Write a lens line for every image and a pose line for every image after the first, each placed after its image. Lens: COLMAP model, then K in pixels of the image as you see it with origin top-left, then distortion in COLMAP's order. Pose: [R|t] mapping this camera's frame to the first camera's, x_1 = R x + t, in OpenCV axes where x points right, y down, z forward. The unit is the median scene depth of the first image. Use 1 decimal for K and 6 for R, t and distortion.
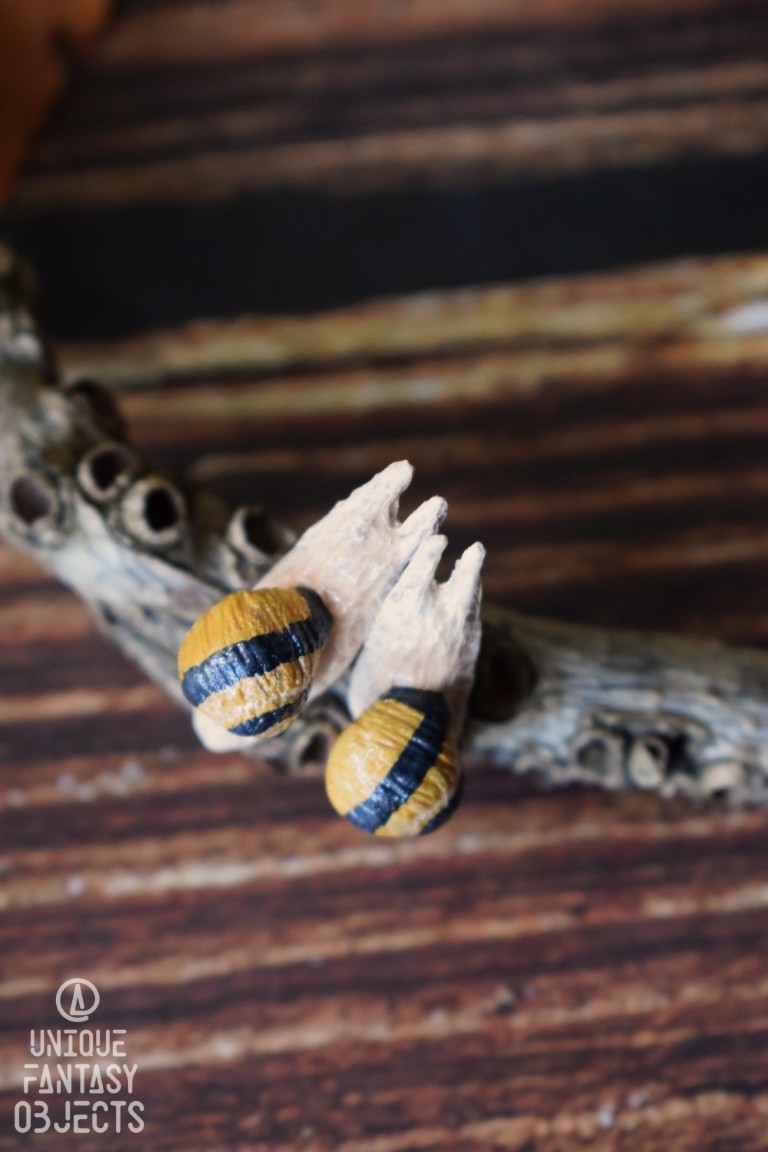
lens RADIAL K [[2648.1, 0, 383.7], [0, 2648.1, 576.9], [0, 0, 1]] dist [0.017613, 0.000000]
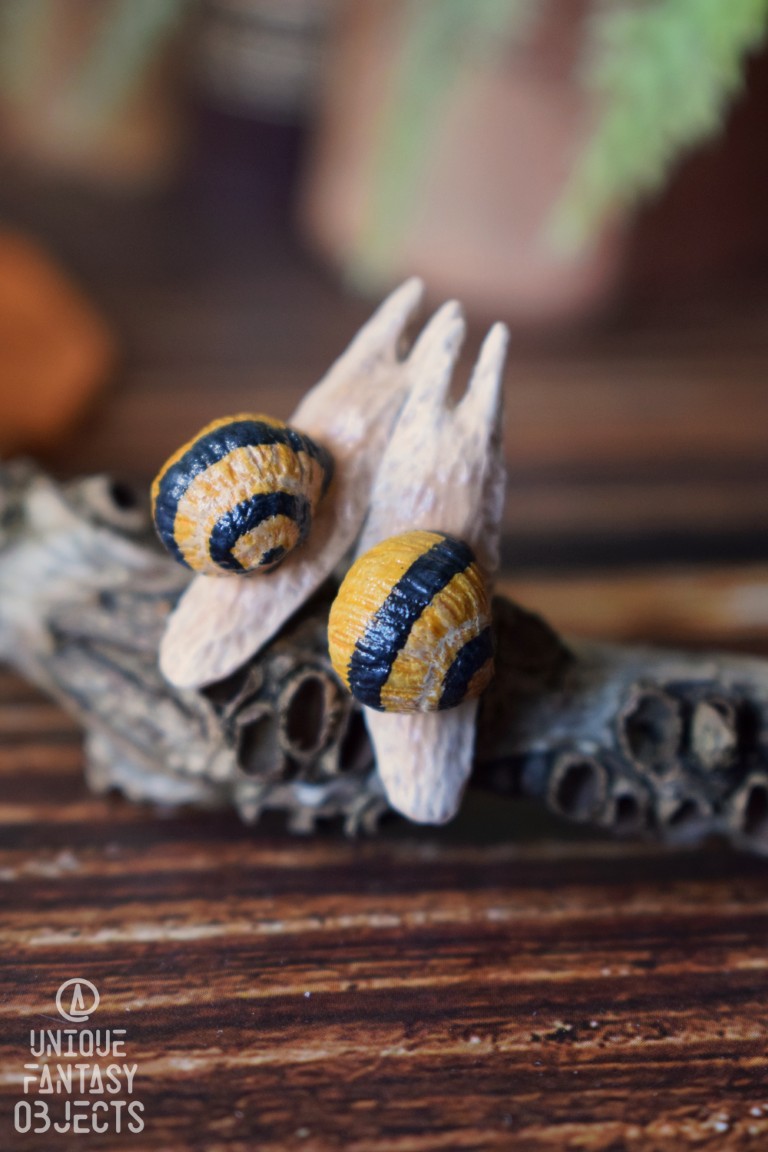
lens RADIAL K [[2648.1, 0, 384.8], [0, 2648.1, 576.3], [0, 0, 1]] dist [0.017613, 0.000000]
pose [[0.998184, 0.006454, 0.059890, -0.051249], [0.039215, 0.685071, -0.727420, 0.634393], [-0.045724, 0.728448, 0.683574, 0.416416]]
